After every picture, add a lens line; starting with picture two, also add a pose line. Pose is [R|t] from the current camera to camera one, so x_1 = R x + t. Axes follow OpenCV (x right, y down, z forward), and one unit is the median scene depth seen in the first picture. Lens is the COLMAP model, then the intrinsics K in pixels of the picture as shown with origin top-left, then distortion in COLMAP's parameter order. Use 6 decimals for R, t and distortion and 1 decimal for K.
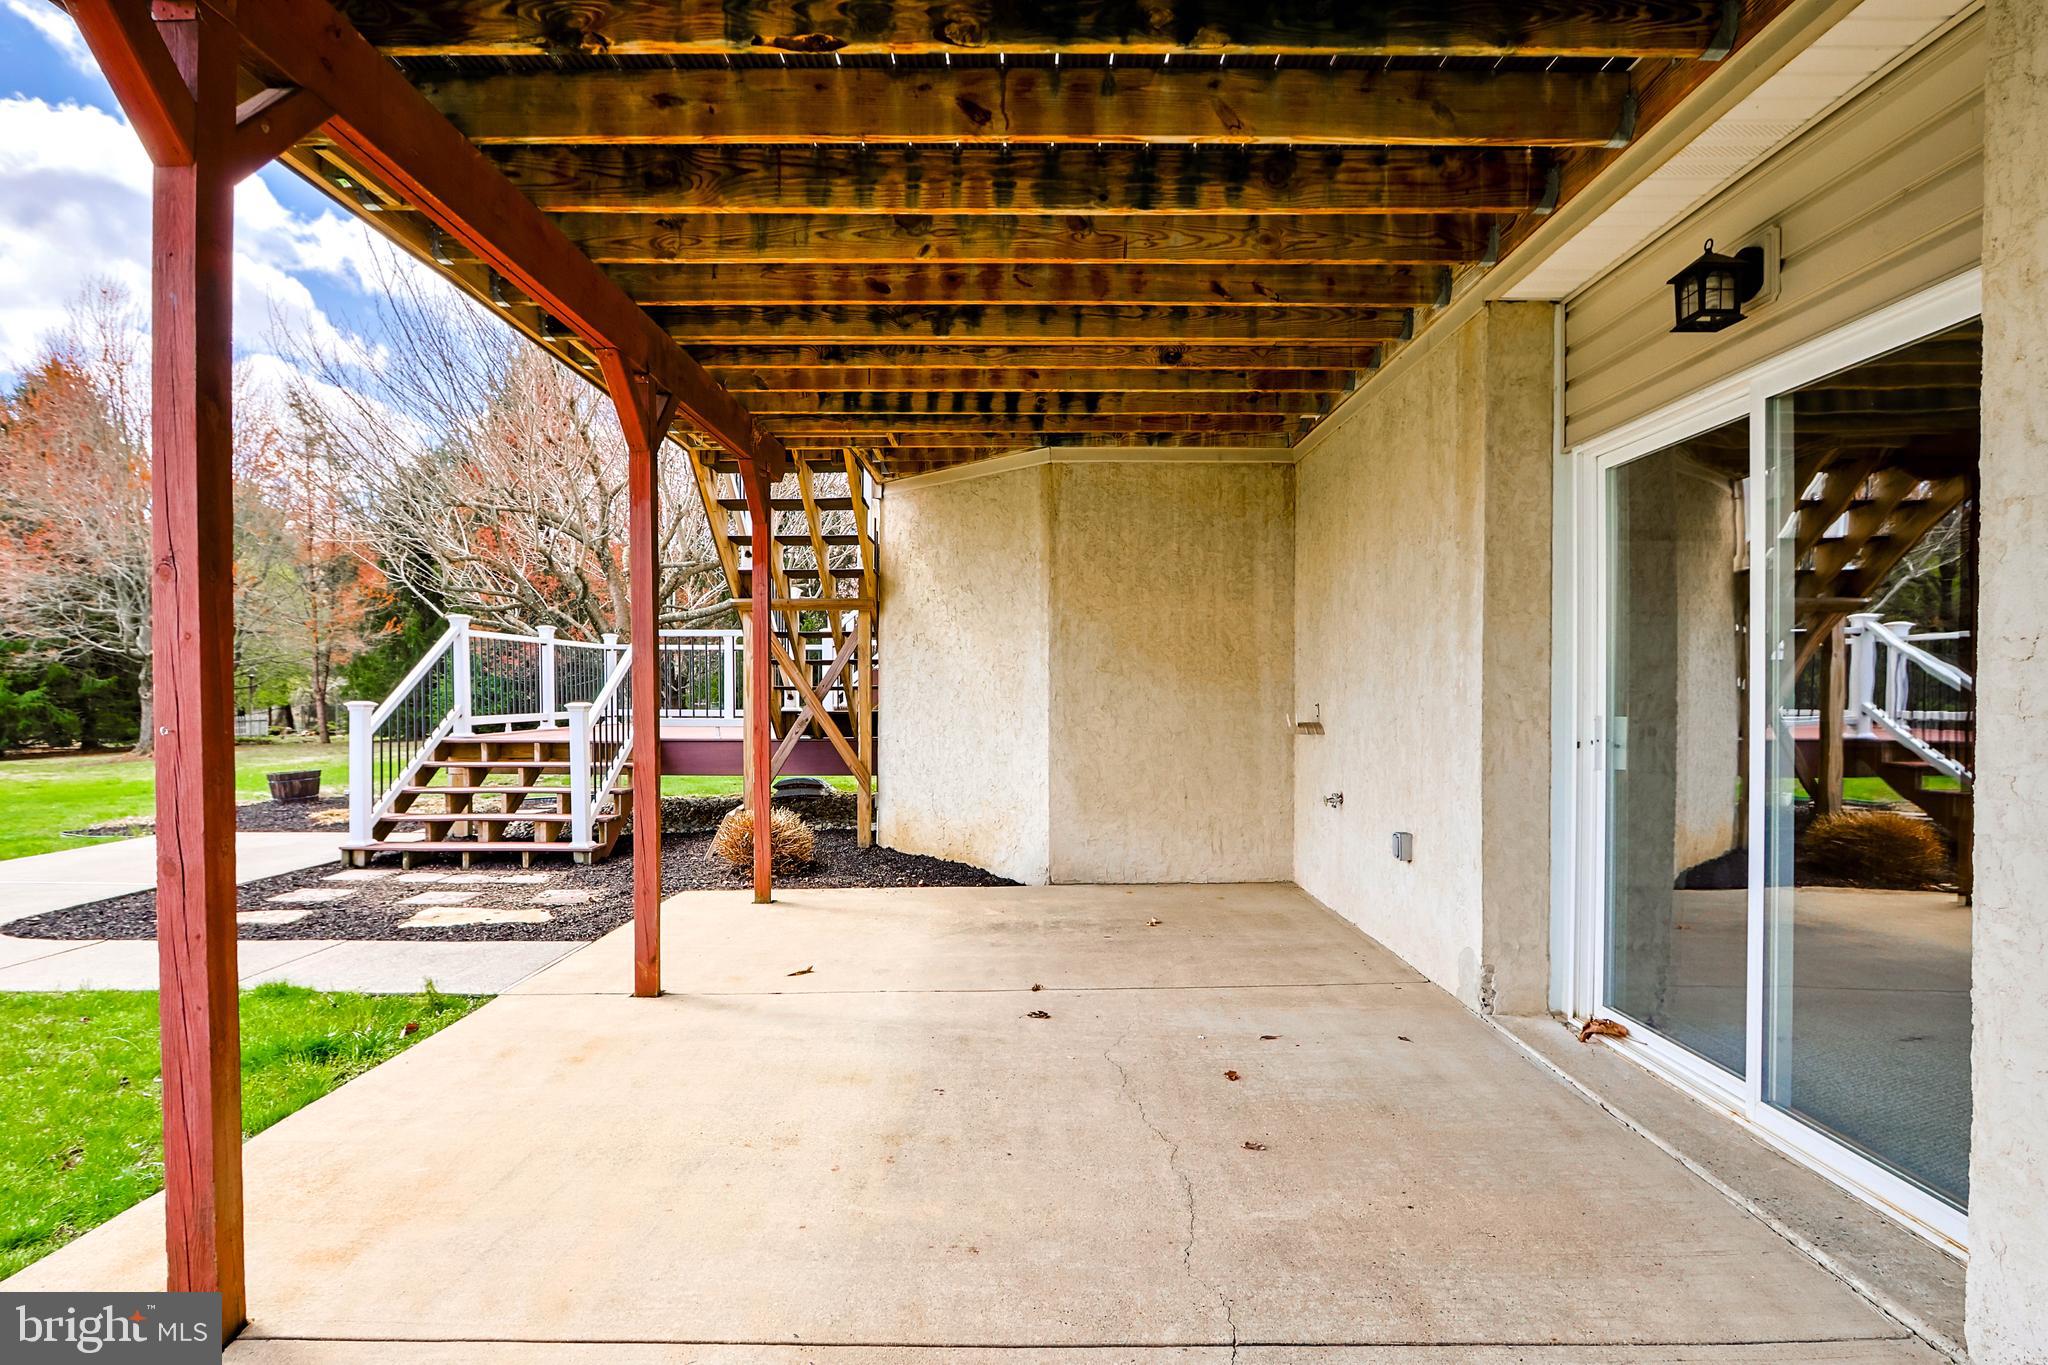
lens RADIAL K [[1043.1, 0, 1027.2], [0, 1043.1, 694.8], [0, 0, 1]] dist [-0.030224, 0.001158]
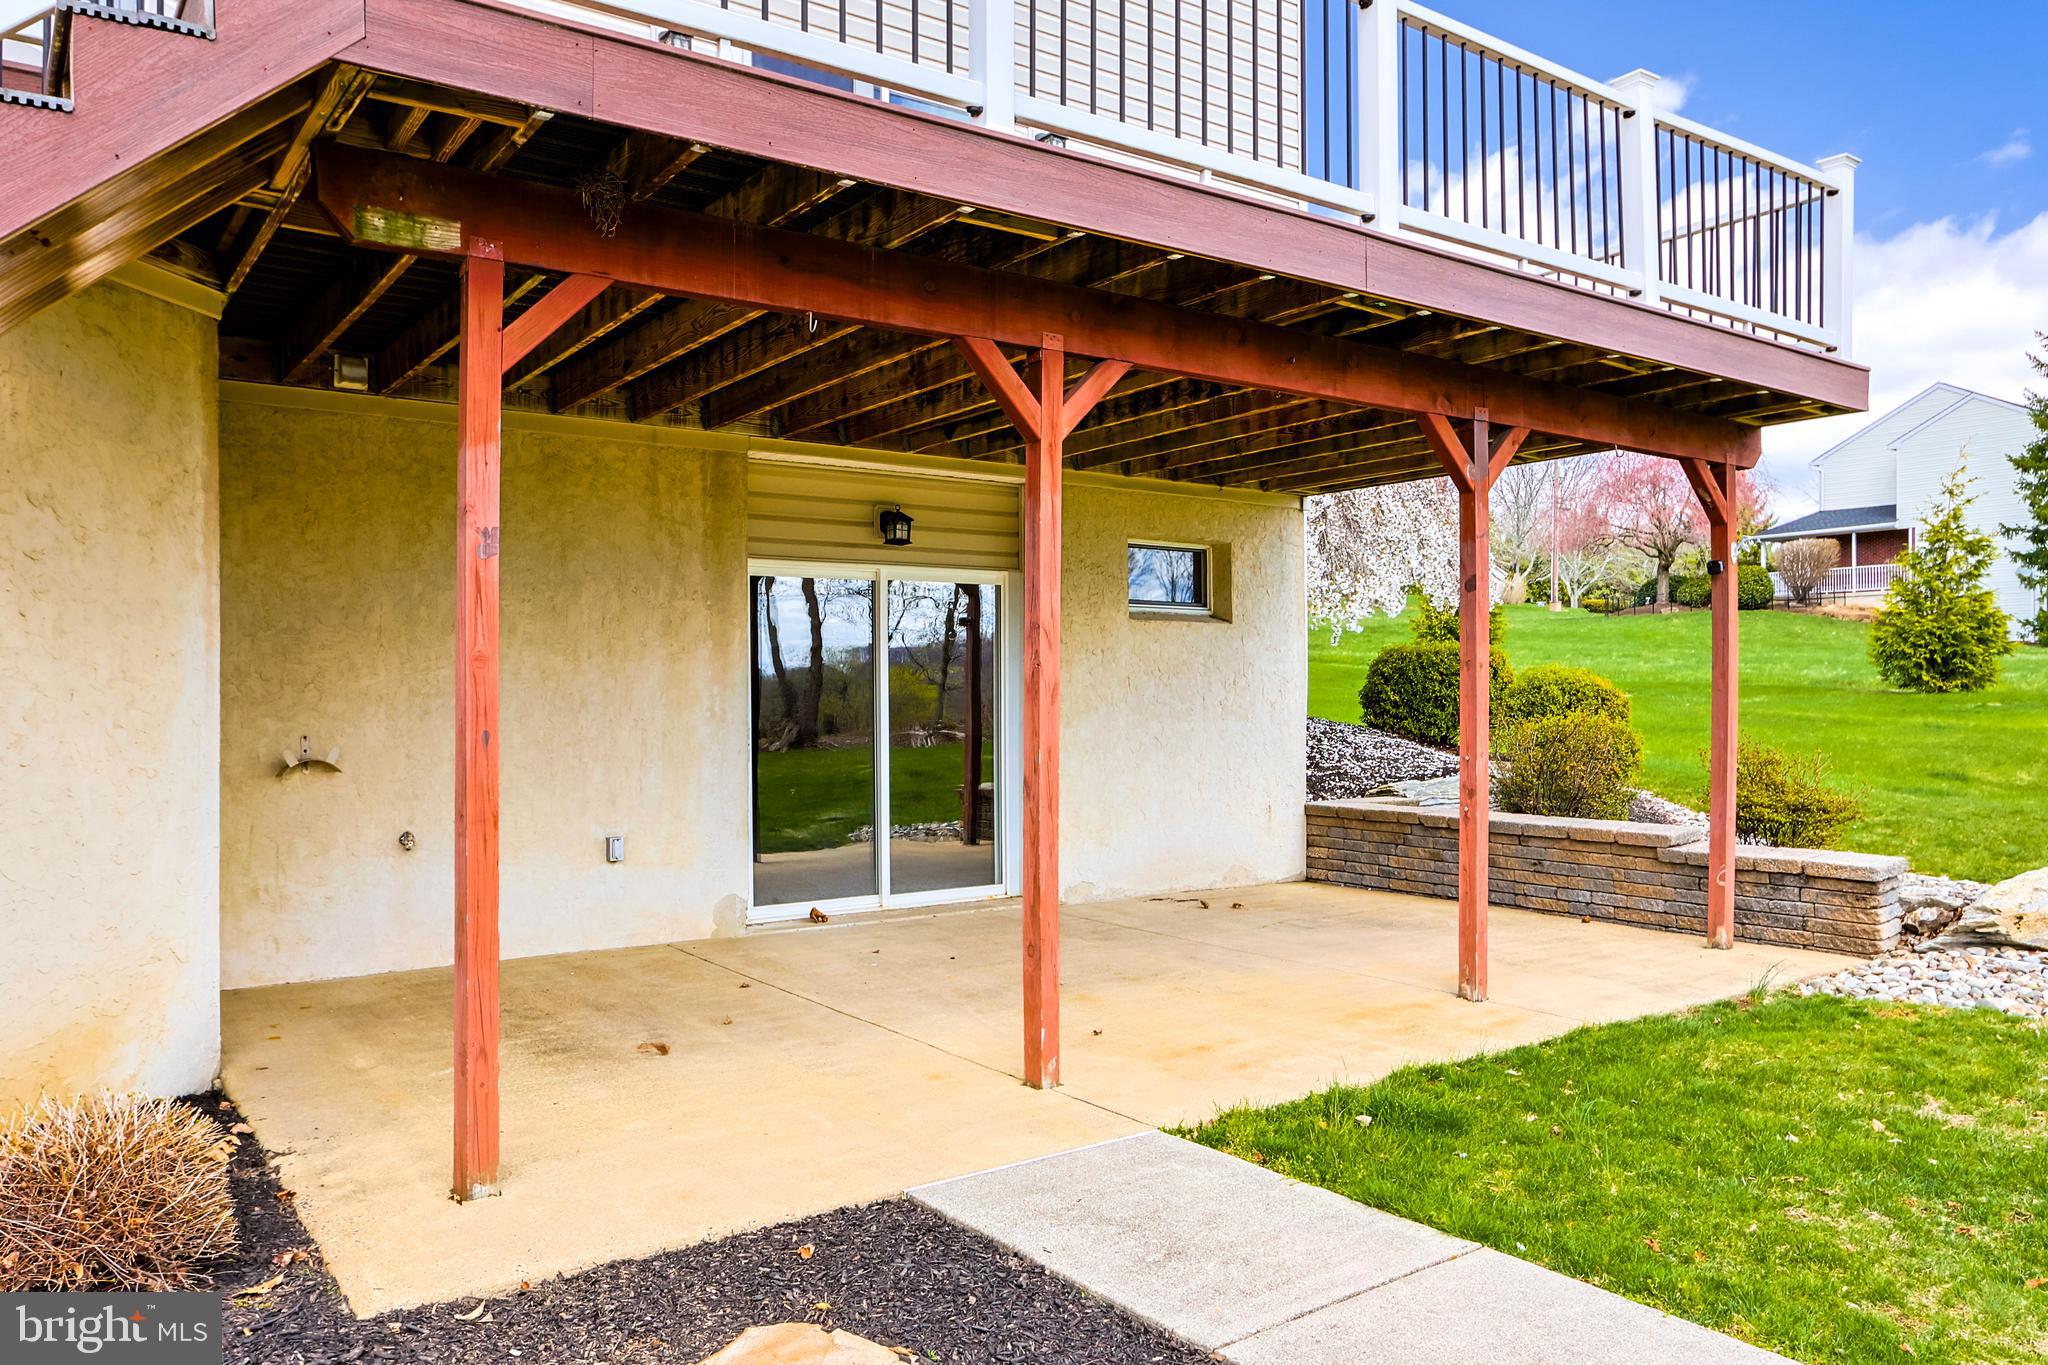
lens RADIAL K [[1464.9, 0, 985.6], [0, 1464.9, 683.8], [0, 0, 1]] dist [0.000016, -0.000157]
pose [[-0.558228, 0.005712, 0.829668, -1.038849], [0.007327, 0.999971, -0.001955, -0.027217], [-0.829655, 0.004987, -0.558254, 1.326738]]
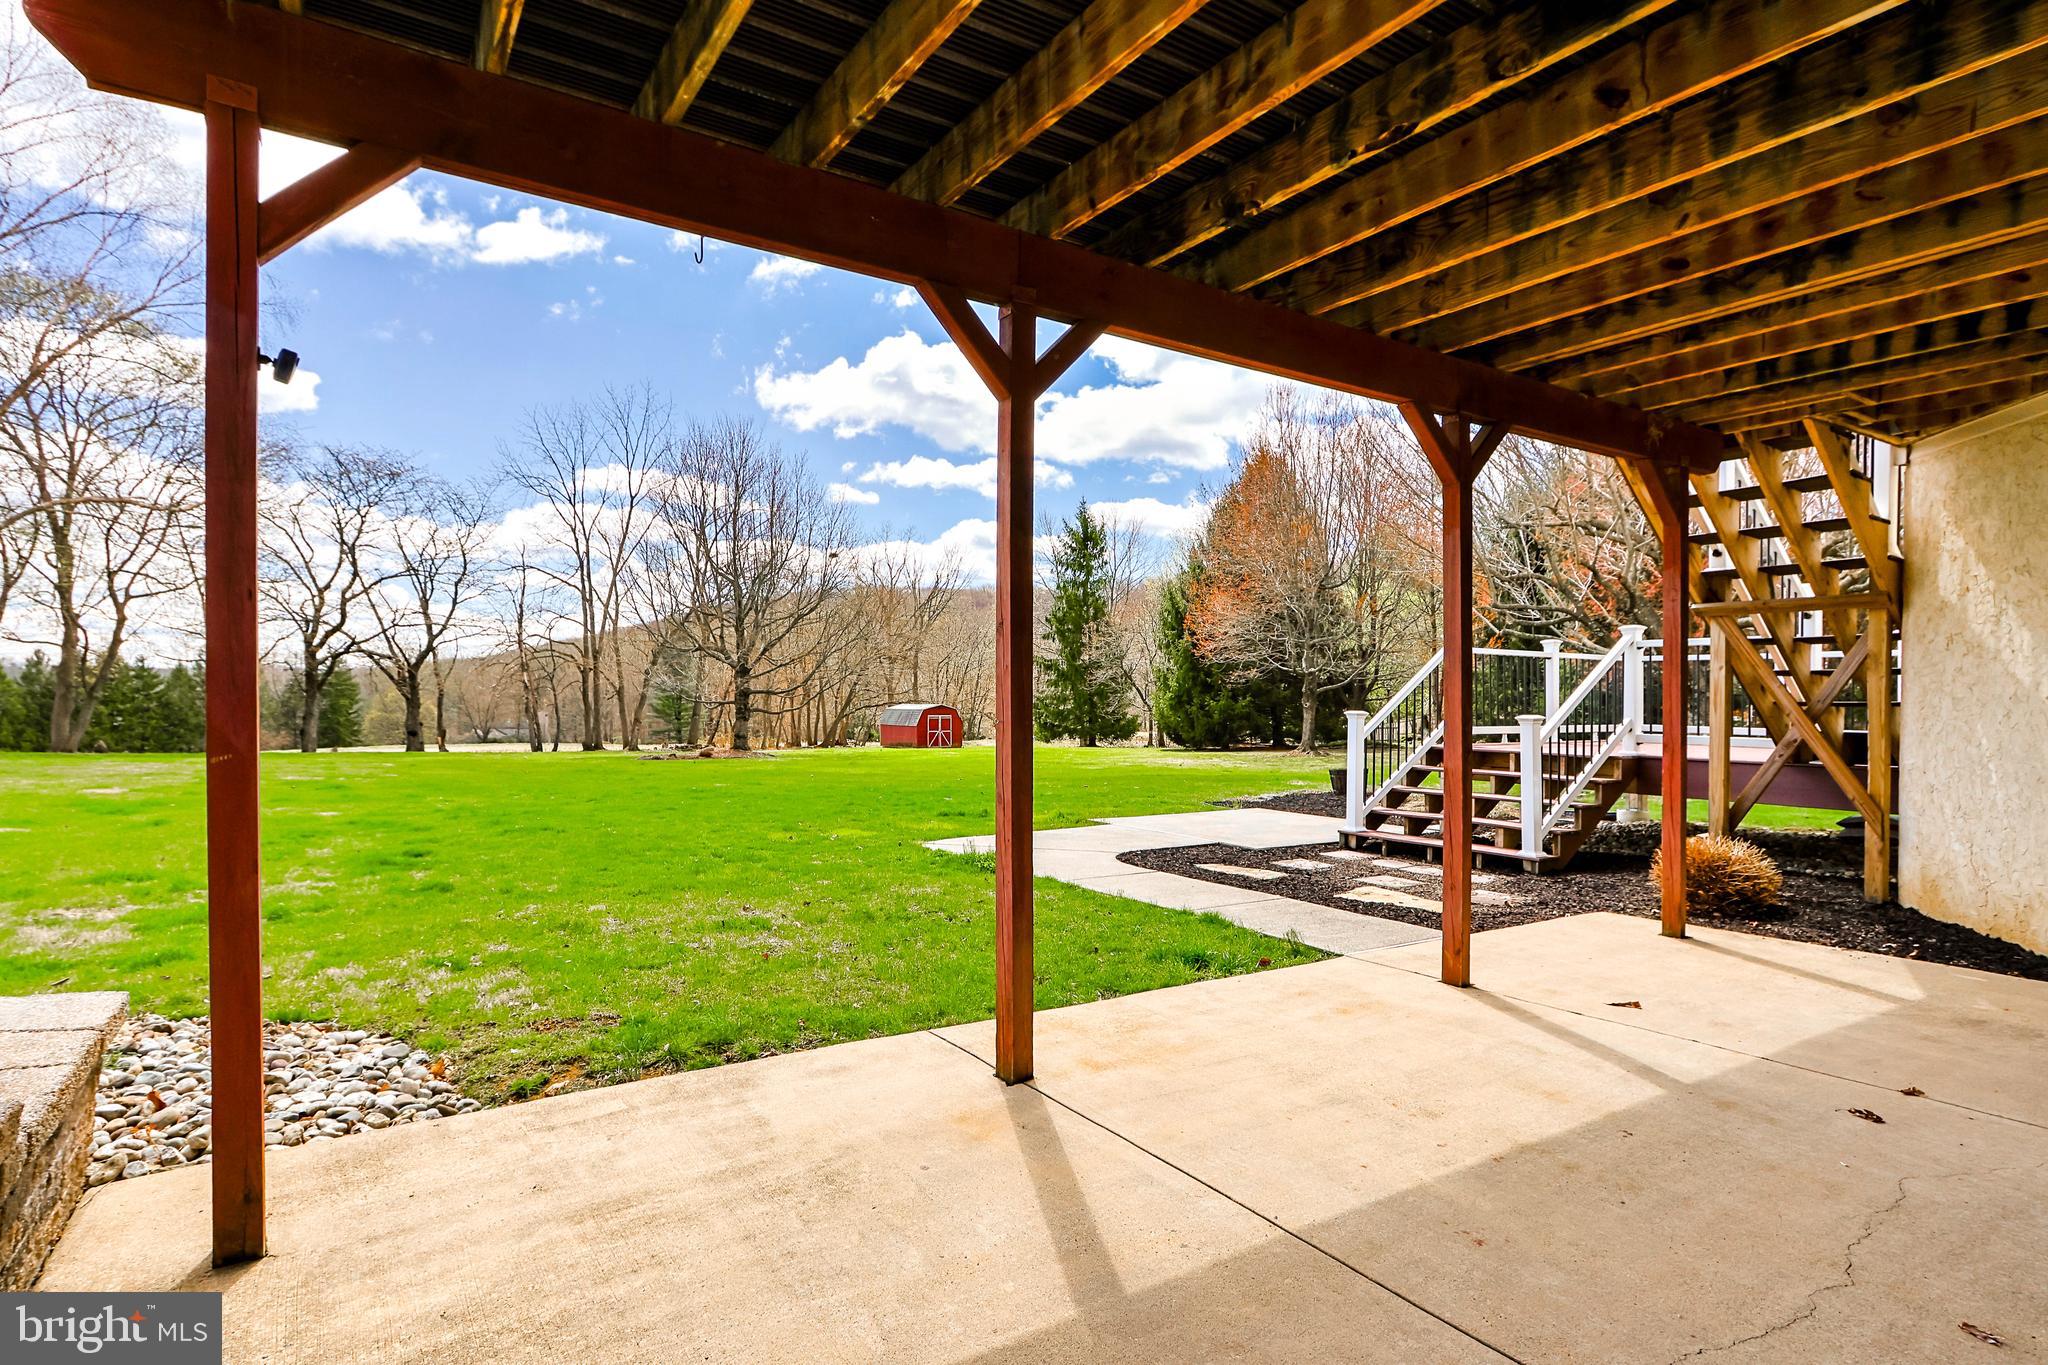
lens RADIAL K [[1076.3, 0, 1032.5], [0, 1076.3, 694.7], [0, 0, 1]] dist [-0.013009, 0.000819]
pose [[0.537523, 0.003281, -0.843243, 0.264353], [-0.014176, 0.999886, -0.005146, -0.000450], [0.843130, 0.014720, 0.537508, 0.015025]]
